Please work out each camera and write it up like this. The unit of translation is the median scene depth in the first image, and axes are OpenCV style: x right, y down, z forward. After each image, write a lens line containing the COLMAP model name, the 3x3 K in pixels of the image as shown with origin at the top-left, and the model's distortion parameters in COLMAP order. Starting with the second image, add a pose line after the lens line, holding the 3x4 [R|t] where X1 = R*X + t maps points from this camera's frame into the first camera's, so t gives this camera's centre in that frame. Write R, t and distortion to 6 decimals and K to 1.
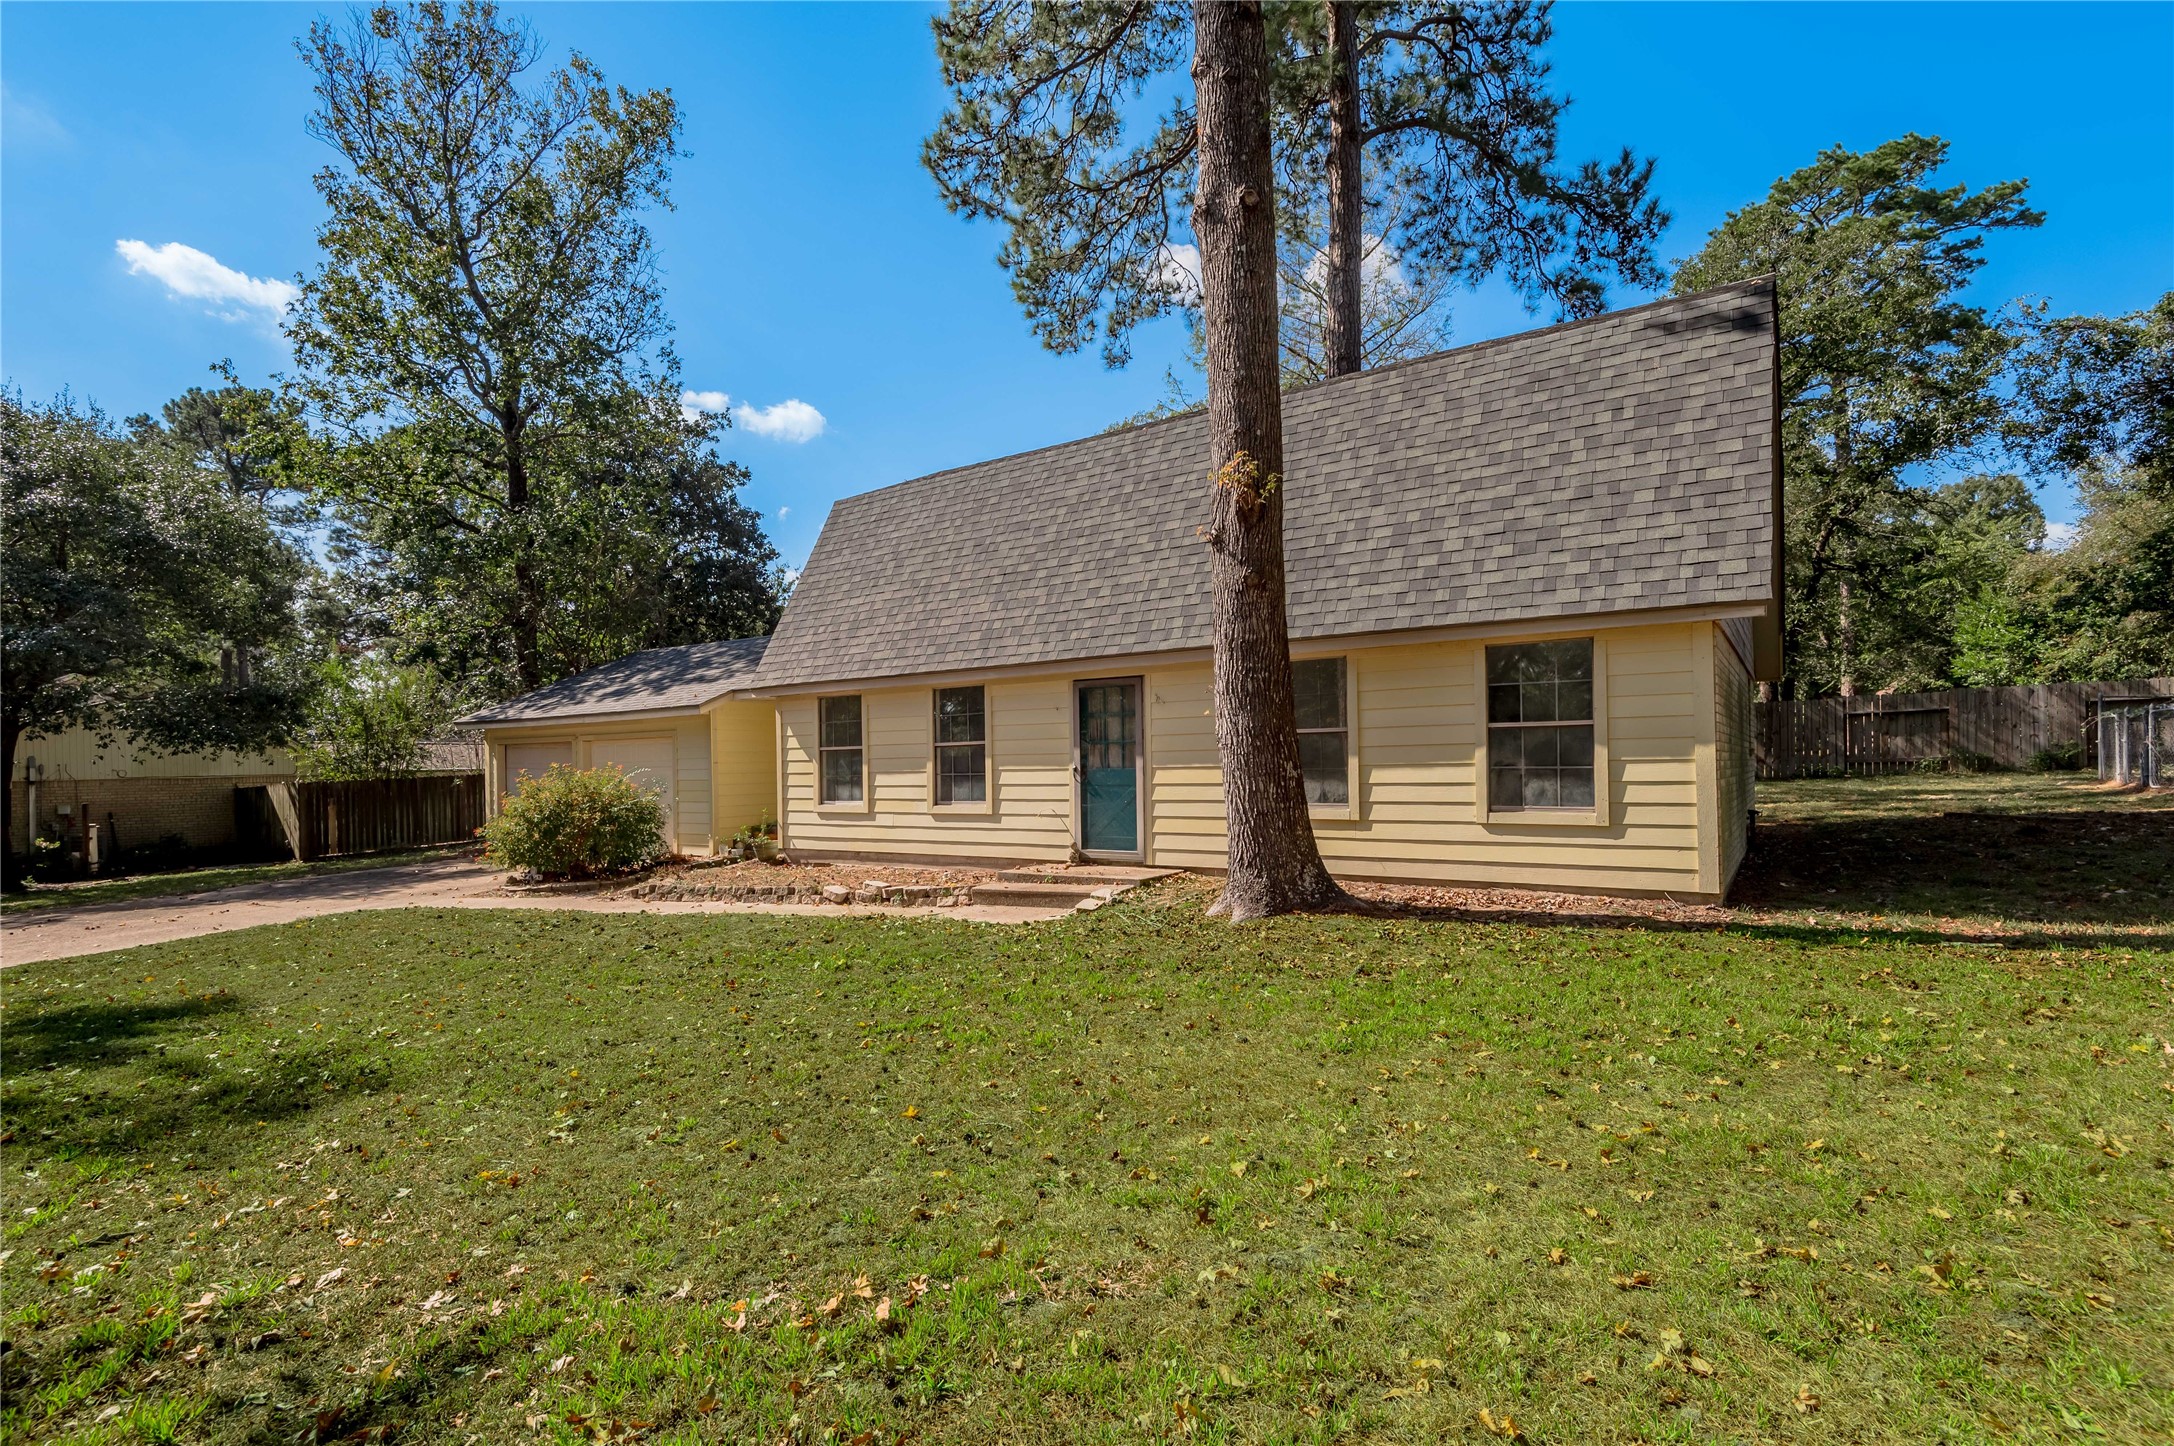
lens RADIAL K [[1032.1, 0, 1067.8], [0, 1032.1, 761.7], [0, 0, 1]] dist [0.029912, -0.019582]
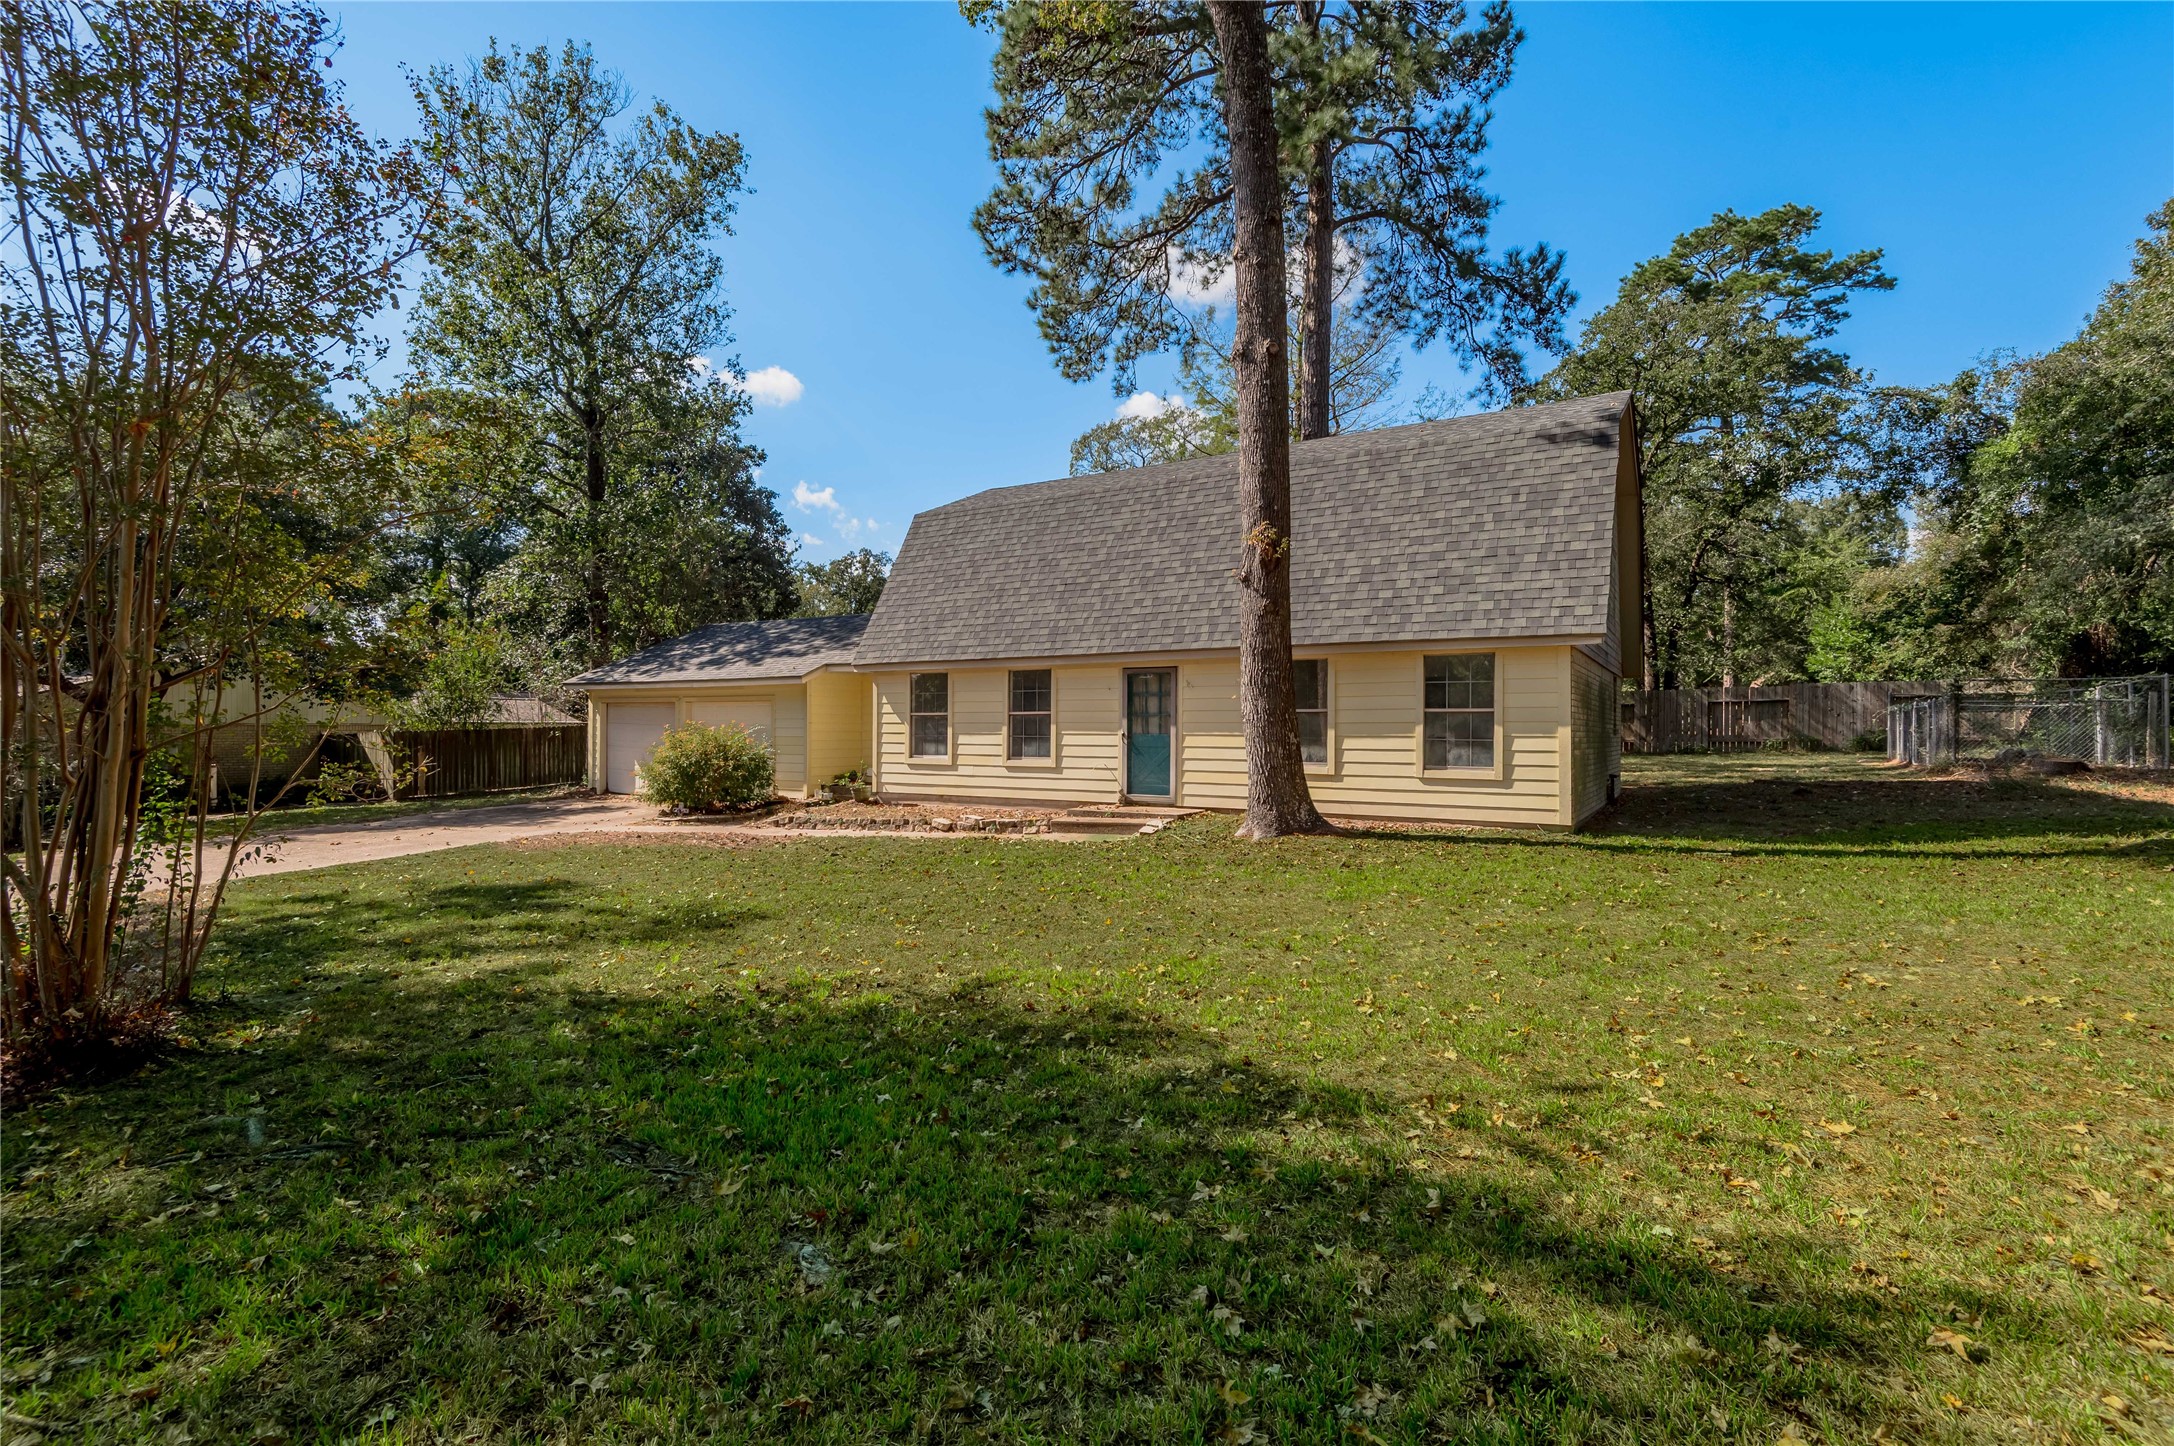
lens RADIAL K [[1000.0, 0, 1087.0], [0, 1000.0, 723.0], [0, 0, 1]] dist [0.035666, -0.024150]
pose [[0.997845, 0.021521, 0.061990, -0.076836], [-0.021291, 0.999764, -0.004363, -0.000439], [-0.062069, 0.003034, 0.998067, -0.187645]]
